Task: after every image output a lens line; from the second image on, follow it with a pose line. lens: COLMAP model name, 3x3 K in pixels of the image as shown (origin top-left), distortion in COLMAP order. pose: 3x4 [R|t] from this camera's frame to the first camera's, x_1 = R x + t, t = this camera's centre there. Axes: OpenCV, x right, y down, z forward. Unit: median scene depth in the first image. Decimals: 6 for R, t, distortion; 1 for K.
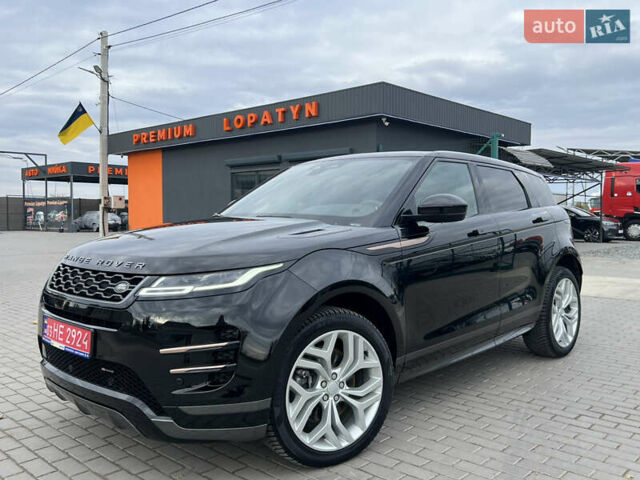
lens RADIAL K [[565.5, 0, 315.4], [0, 565.5, 244.1], [0, 0, 1]] dist [0.039185, -0.000268]
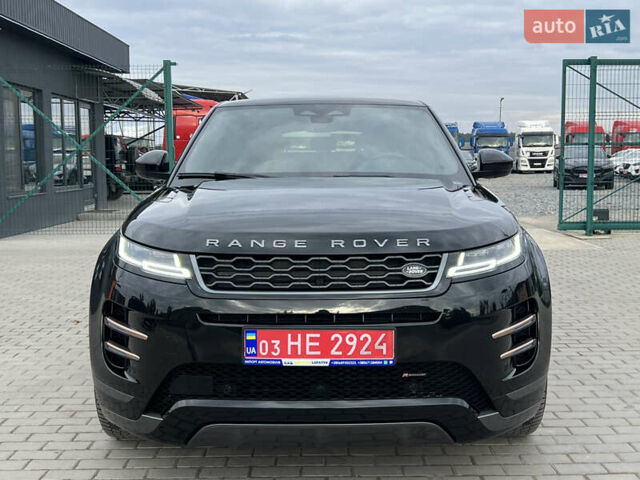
lens RADIAL K [[746.5, 0, 325.2], [0, 746.5, 237.9], [0, 0, 1]] dist [0.102711, 0.000000]
pose [[0.716185, -0.074512, 0.693922, -0.867766], [0.037014, 0.996940, 0.068847, -0.035725], [-0.696928, -0.023622, 0.716752, 0.245212]]
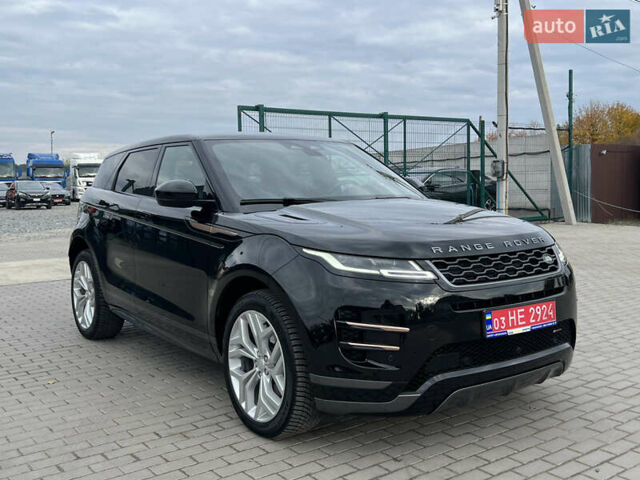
lens RADIAL K [[676.0, 0, 318.2], [0, 676.0, 238.8], [0, 0, 1]] dist [0.055322, 0.000000]
pose [[0.190045, -0.083189, 0.978245, -1.333878], [0.066943, 0.995183, 0.071624, -0.071882], [-0.979490, 0.051874, 0.194698, 0.885036]]
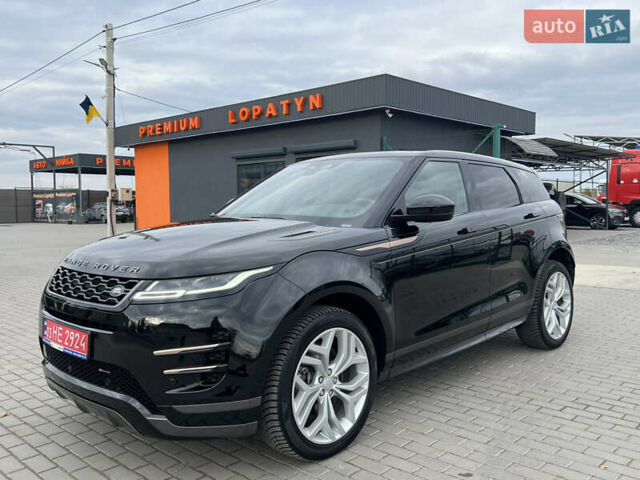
lens RADIAL K [[565.5, 0, 326.1], [0, 565.5, 238.1], [0, 0, 1]] dist [0.039185, -0.000268]
pose [[0.999958, -0.009064, 0.000967, 0.030973], [0.009053, 0.999905, 0.010395, -0.021139], [-0.001061, -0.010386, 0.999946, -0.030266]]
